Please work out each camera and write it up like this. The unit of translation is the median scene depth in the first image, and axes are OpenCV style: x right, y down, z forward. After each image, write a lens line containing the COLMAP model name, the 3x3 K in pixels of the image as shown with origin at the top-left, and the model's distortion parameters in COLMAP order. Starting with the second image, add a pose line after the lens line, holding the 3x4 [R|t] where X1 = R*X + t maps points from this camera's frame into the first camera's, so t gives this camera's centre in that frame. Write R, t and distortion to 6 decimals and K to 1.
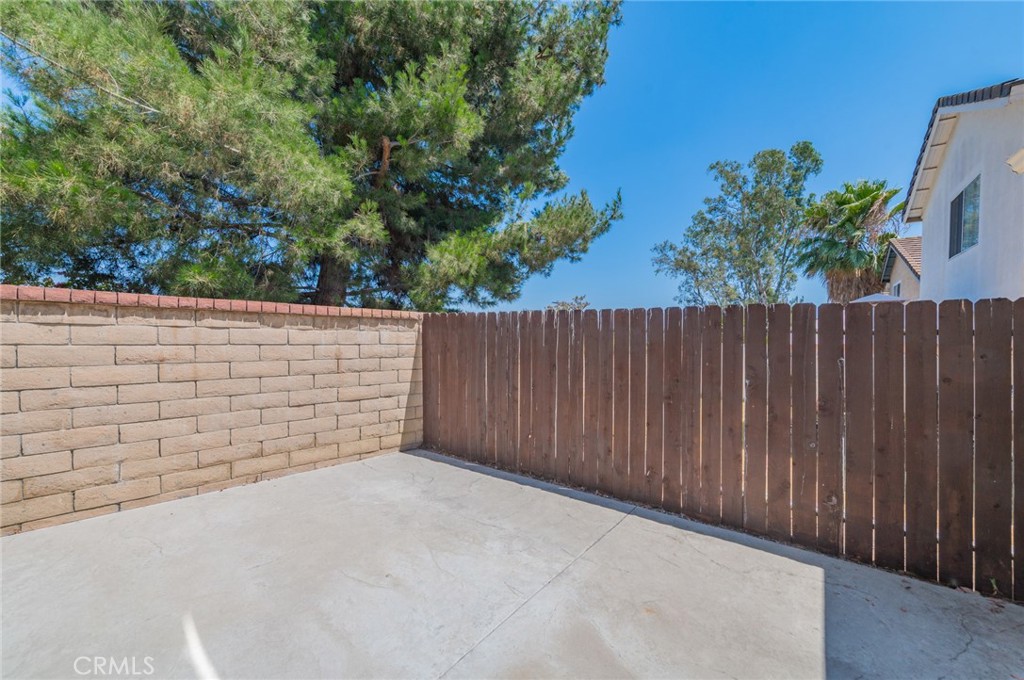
lens RADIAL K [[403.1, 0, 508.2], [0, 403.1, 340.1], [0, 0, 1]] dist [0.011533, -0.000503]
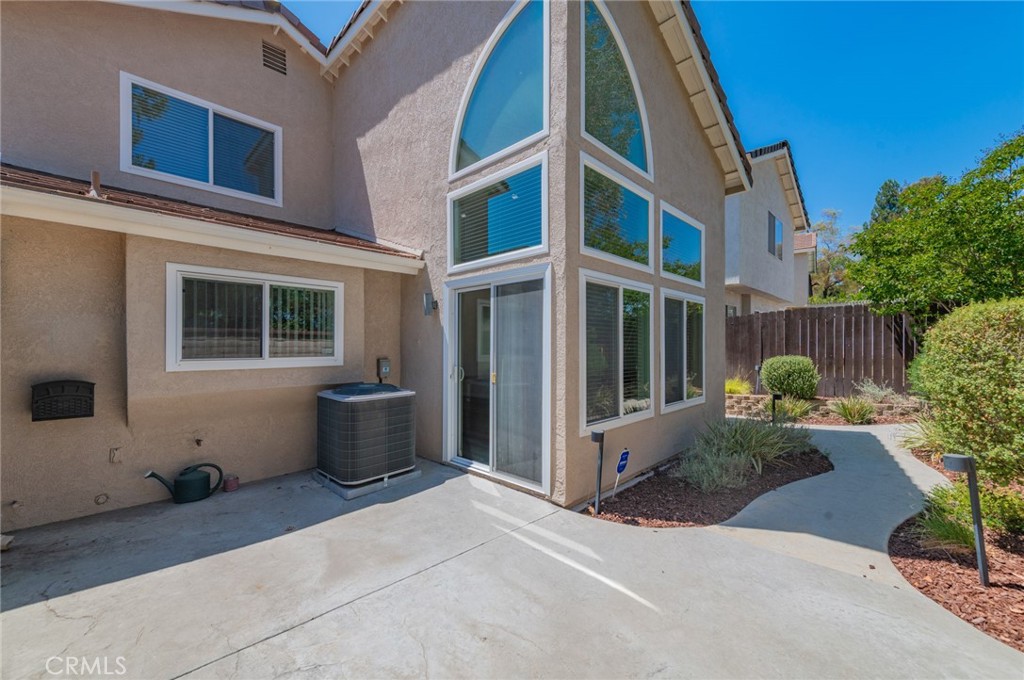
lens RADIAL K [[413.3, 0, 512.0], [0, 413.3, 340.0], [0, 0, 1]] dist [0.014541, -0.000070]
pose [[-0.989731, -0.006282, 0.142806, -0.273900], [-0.008751, 0.999823, -0.016663, -0.014802], [-0.142676, -0.017741, -0.989610, 1.072874]]
